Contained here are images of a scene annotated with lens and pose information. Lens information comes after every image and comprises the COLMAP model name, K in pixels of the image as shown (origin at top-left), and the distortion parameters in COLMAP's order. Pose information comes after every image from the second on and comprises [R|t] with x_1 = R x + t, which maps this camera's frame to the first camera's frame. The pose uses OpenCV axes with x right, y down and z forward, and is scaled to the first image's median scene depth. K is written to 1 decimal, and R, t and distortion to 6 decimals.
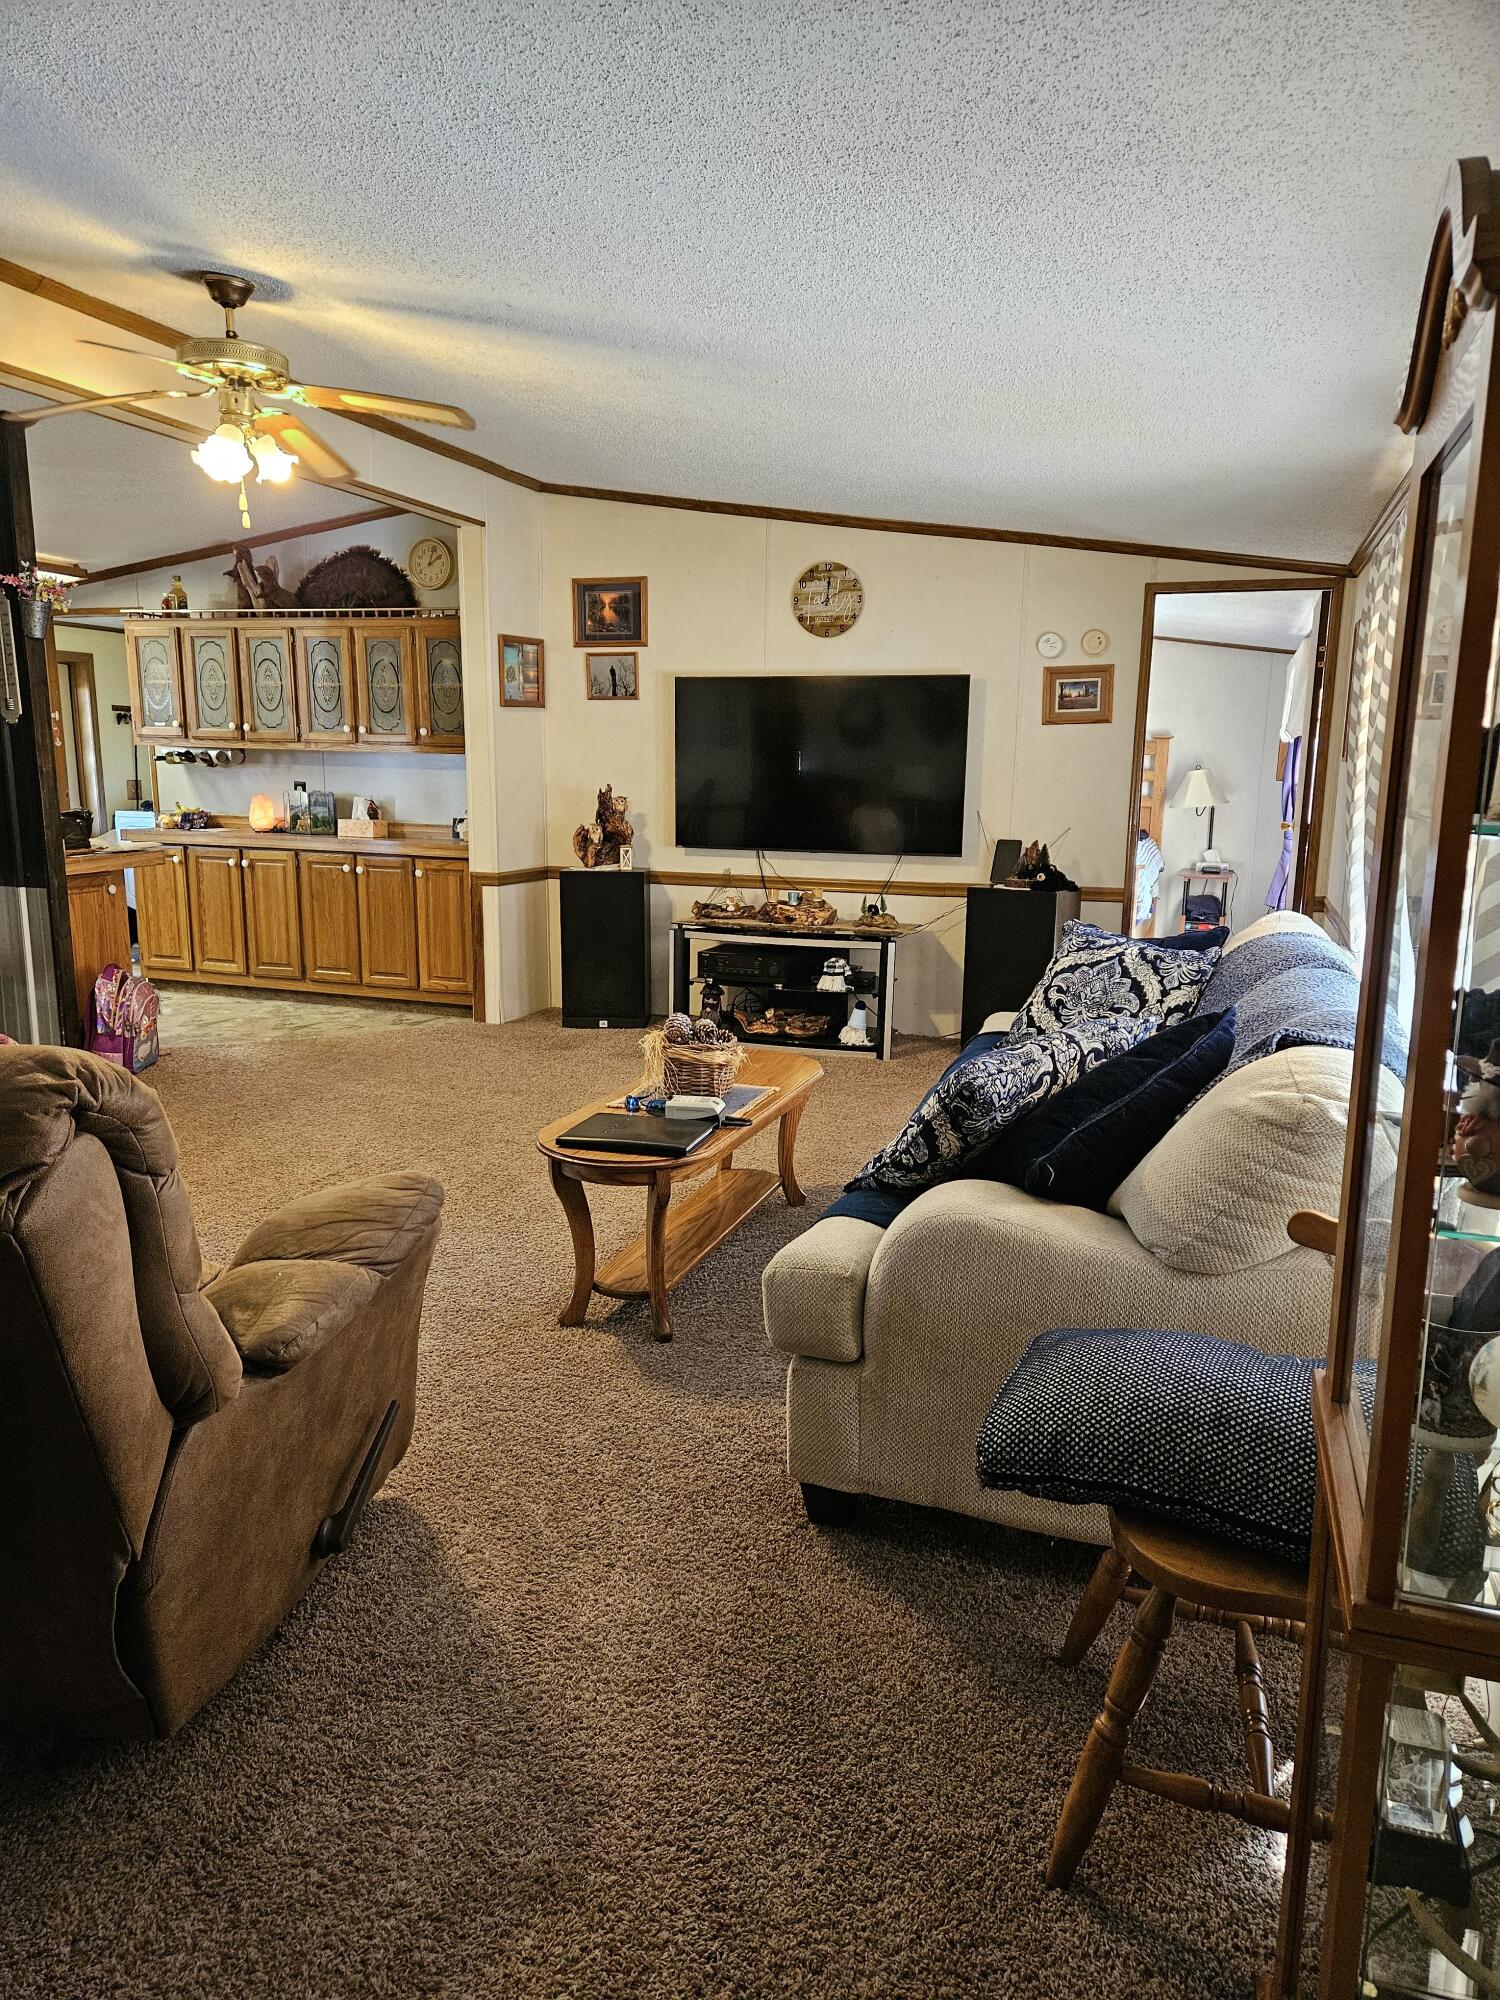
lens RADIAL K [[1323.9, 0, 745.7], [0, 1323.9, 1003.6], [0, 0, 1]] dist [0.087895, -0.071340]
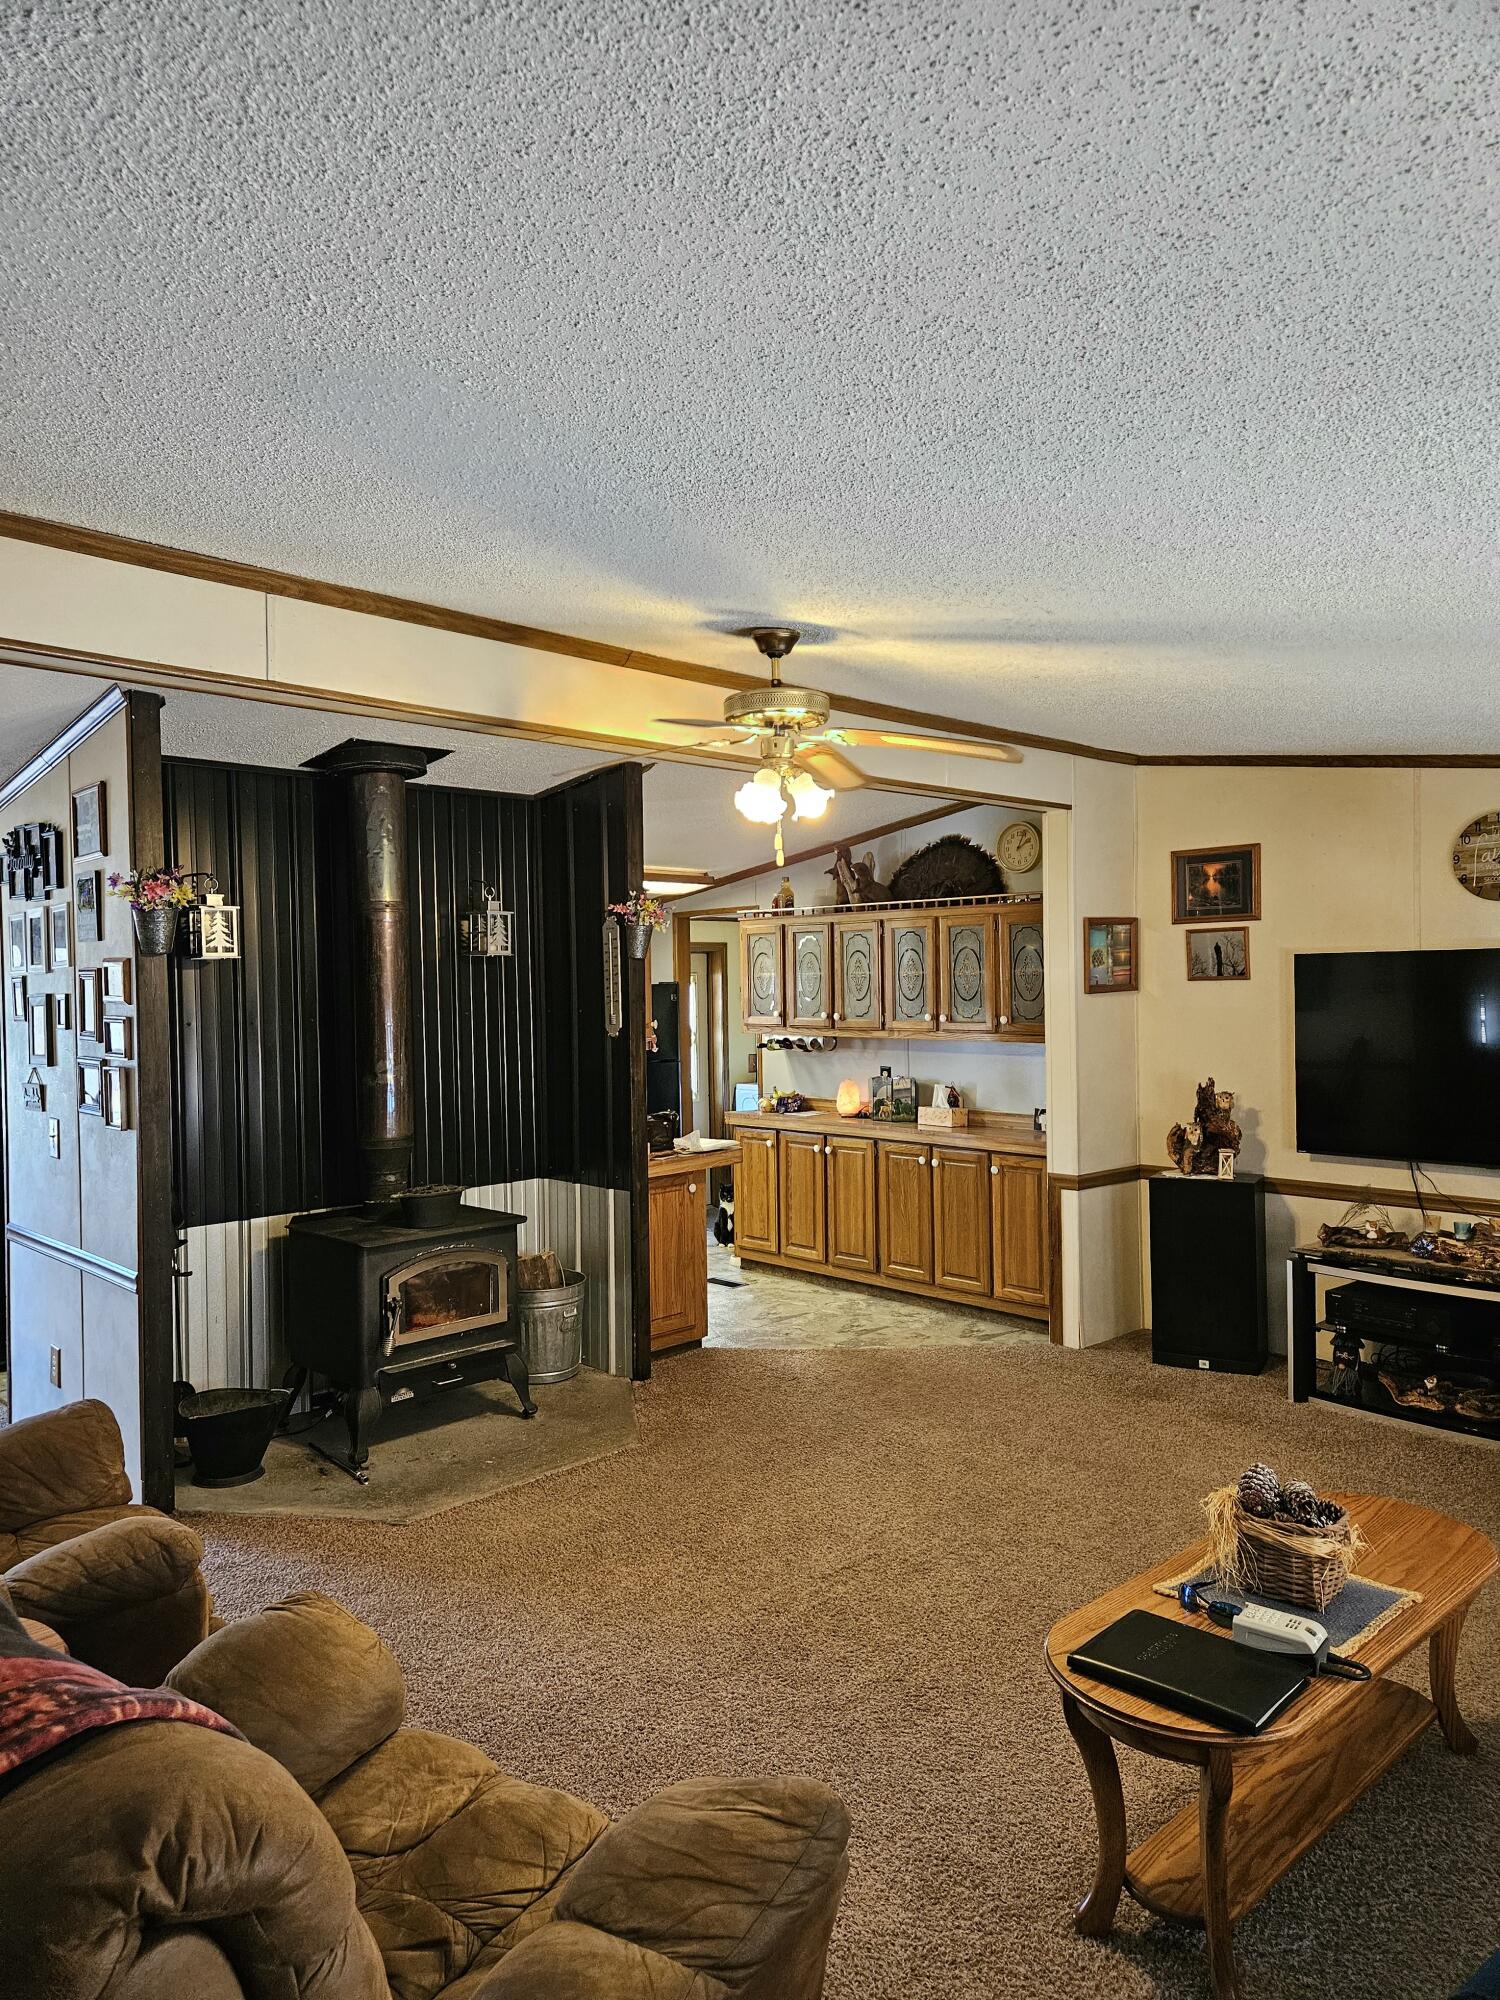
lens RADIAL K [[1323.9, 0, 745.7], [0, 1323.9, 1003.6], [0, 0, 1]] dist [0.087895, -0.071340]
pose [[0.893144, -0.017871, -0.449415, 0.017802], [-0.059439, 0.985757, -0.157325, -0.056012], [0.445825, 0.167226, 0.879361, 0.090252]]
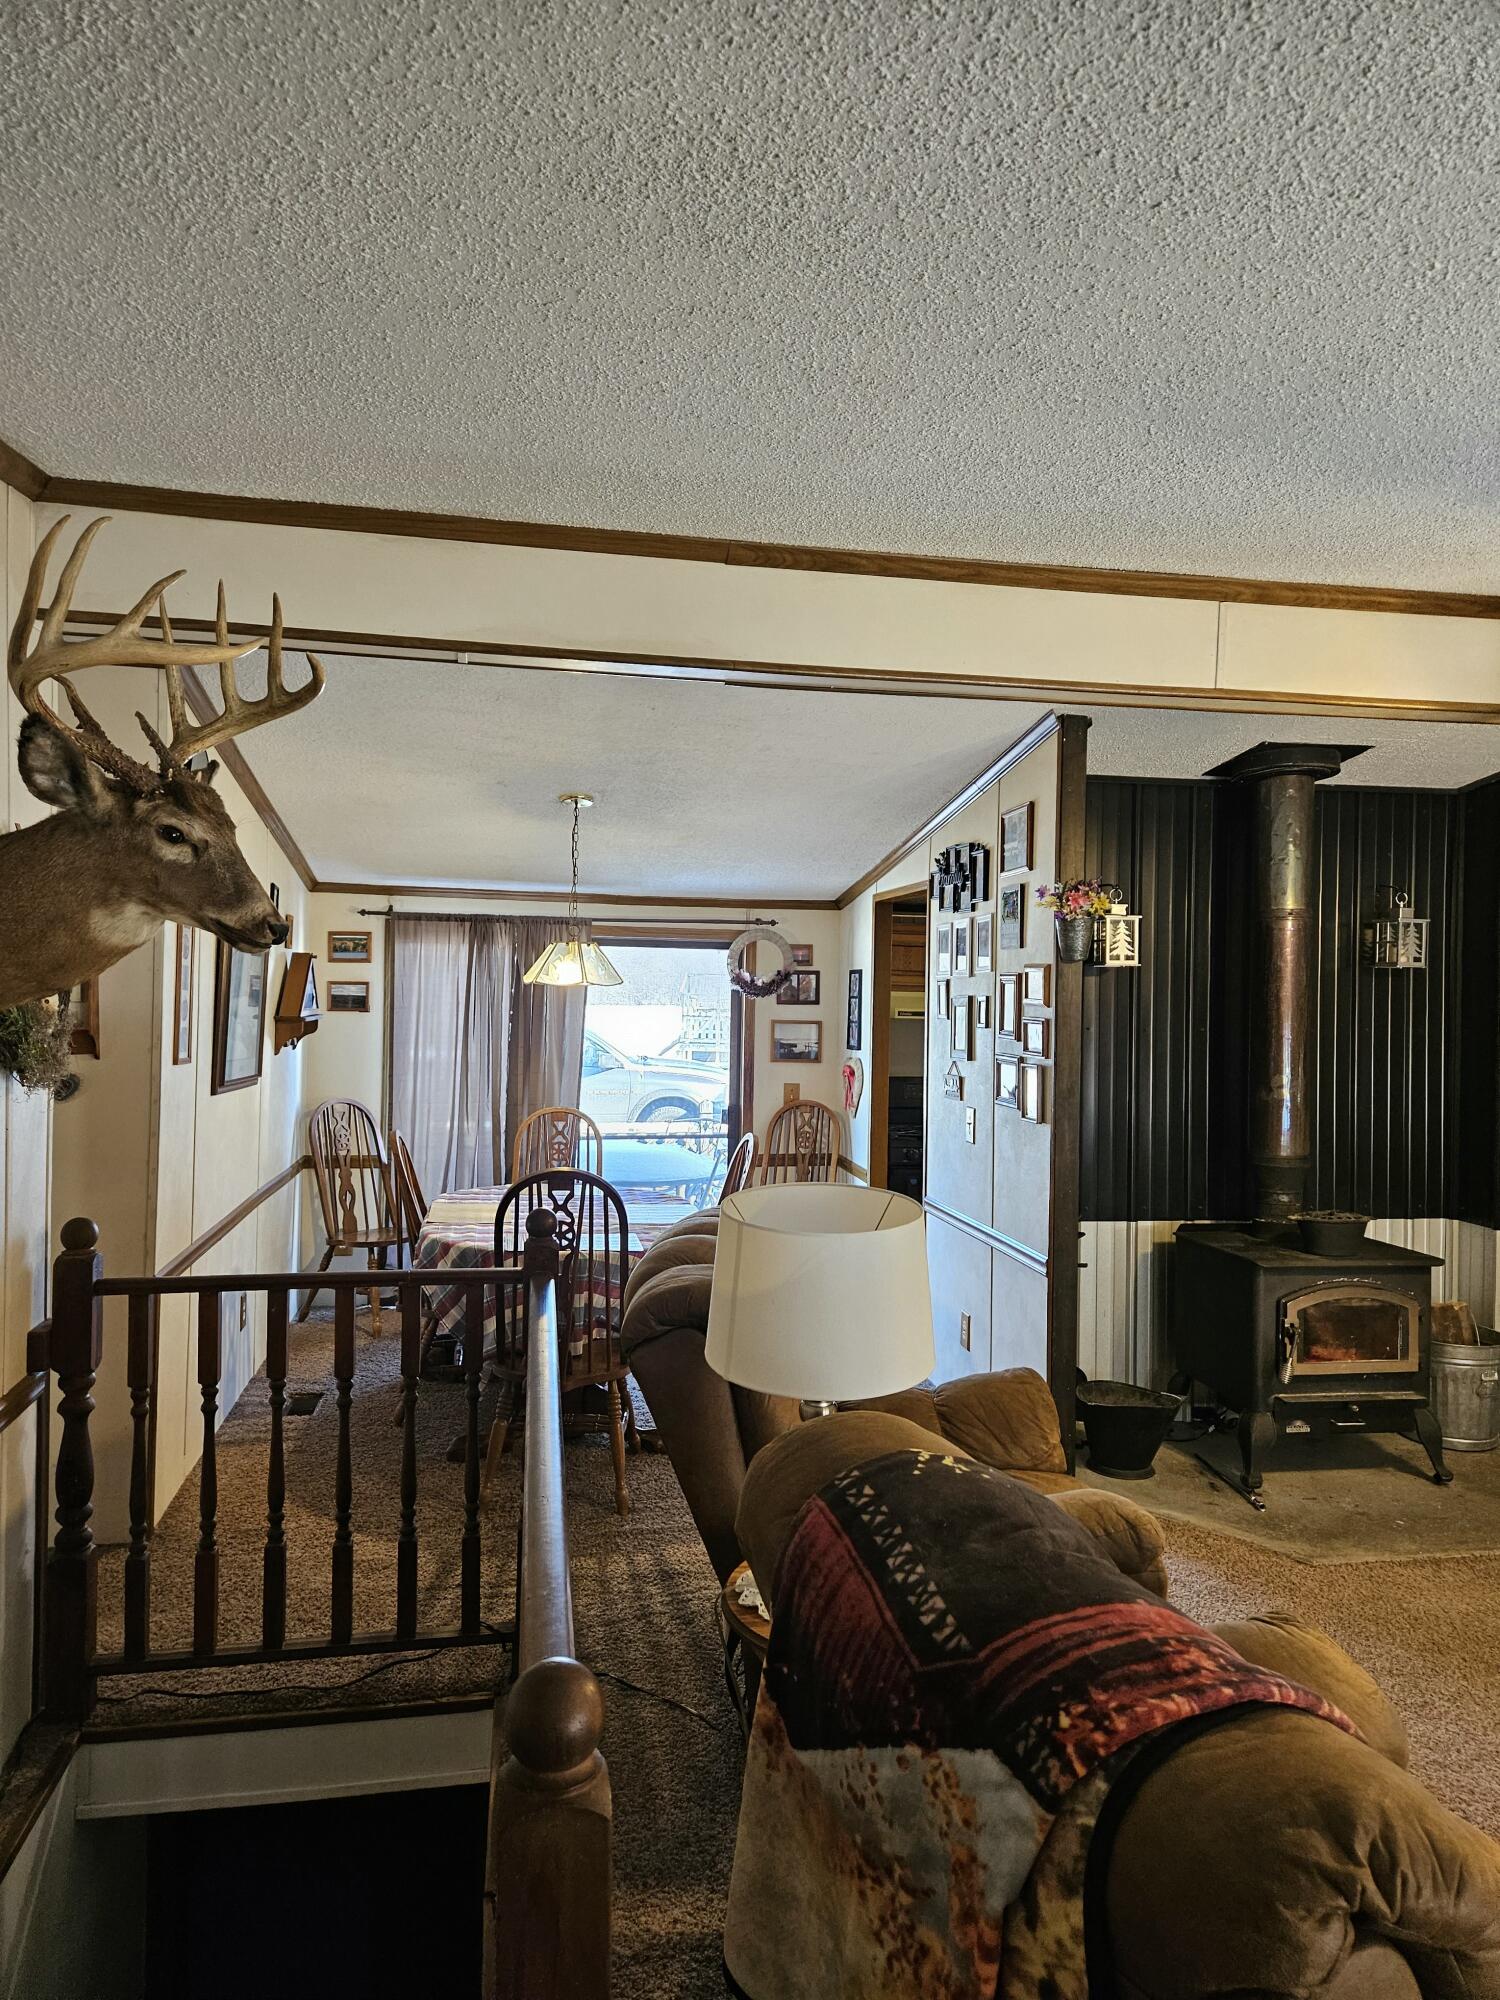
lens RADIAL K [[1323.9, 0, 745.7], [0, 1323.9, 1003.6], [0, 0, 1]] dist [0.087895, -0.071340]
pose [[0.497896, 0.001802, -0.867235, -0.011841], [-0.172908, 0.980127, -0.097233, -0.048851], [0.849825, 0.198364, 0.488313, 0.062245]]
